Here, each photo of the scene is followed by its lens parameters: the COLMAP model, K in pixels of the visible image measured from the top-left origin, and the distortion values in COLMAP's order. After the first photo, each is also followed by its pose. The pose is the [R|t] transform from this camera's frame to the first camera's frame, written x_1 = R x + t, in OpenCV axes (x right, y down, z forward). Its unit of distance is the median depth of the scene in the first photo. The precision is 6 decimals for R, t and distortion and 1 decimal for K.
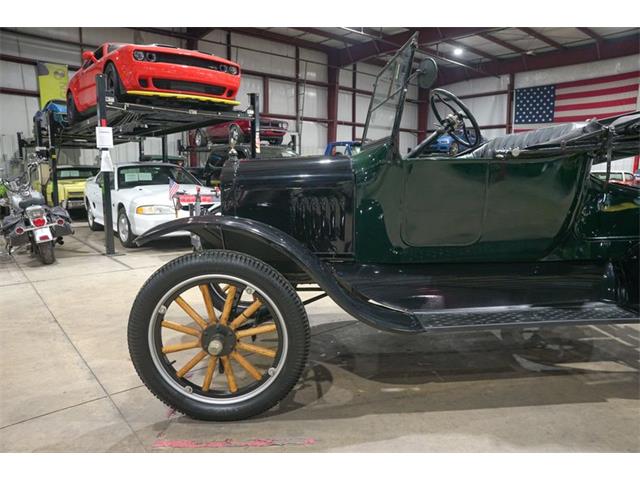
lens RADIAL K [[438.2, 0, 322.0], [0, 438.2, 239.5], [0, 0, 1]] dist [-0.136735, 0.105470]
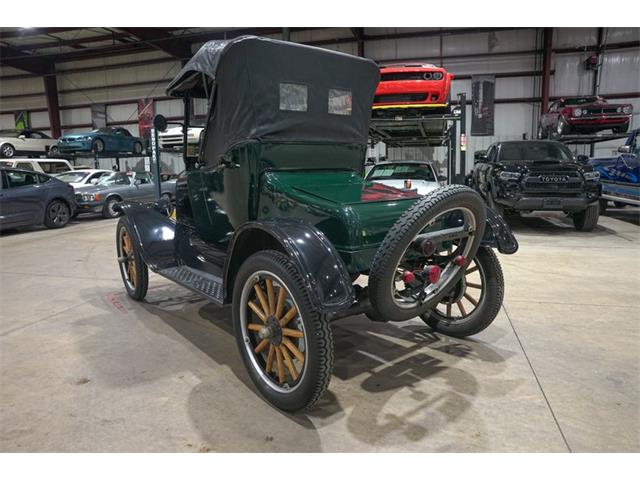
lens RADIAL K [[438.2, 0, 321.6], [0, 438.2, 238.8], [0, 0, 1]] dist [-0.136735, 0.105470]
pose [[0.565300, 0.114489, -0.816902, 0.333621], [-0.099965, 0.992531, 0.069927, -0.017876], [0.818806, 0.042132, 0.572522, 0.091171]]
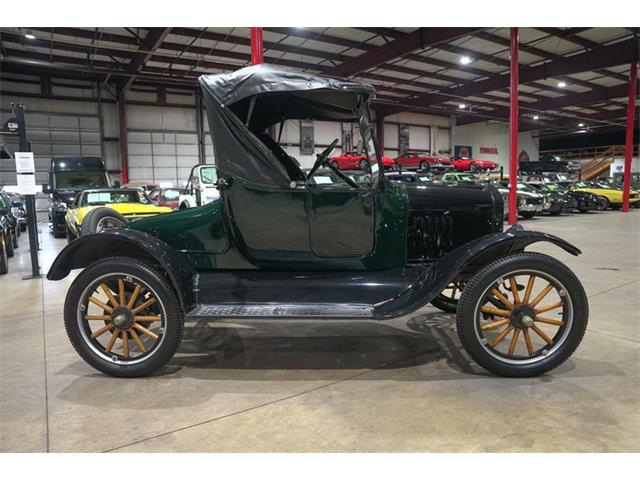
lens RADIAL K [[438.2, 0, 322.3], [0, 438.2, 242.9], [0, 0, 1]] dist [-0.136735, 0.105470]
pose [[-0.992338, 0.003250, 0.123509, 0.027461], [0.036486, 0.962781, 0.267809, -0.082476], [-0.118041, 0.270263, -0.955523, 0.507324]]
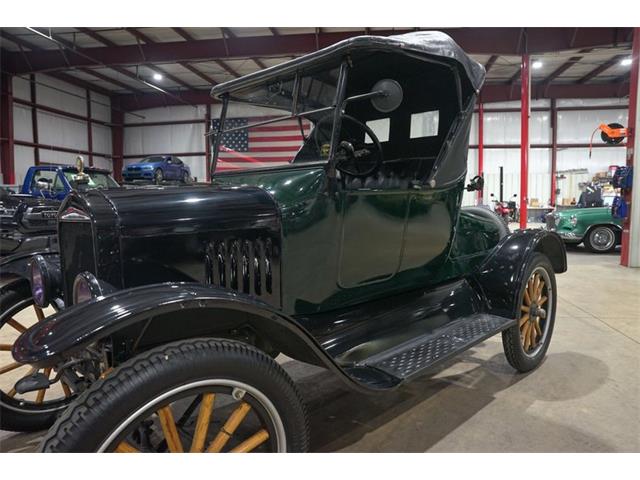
lens RADIAL K [[438.2, 0, 320.8], [0, 438.2, 240.0], [0, 0, 1]] dist [-0.136735, 0.105470]
pose [[0.766564, -0.066851, 0.638678, -0.074465], [0.104412, 0.994307, -0.021244, -0.013279], [-0.633622, 0.082970, 0.769181, 0.066517]]
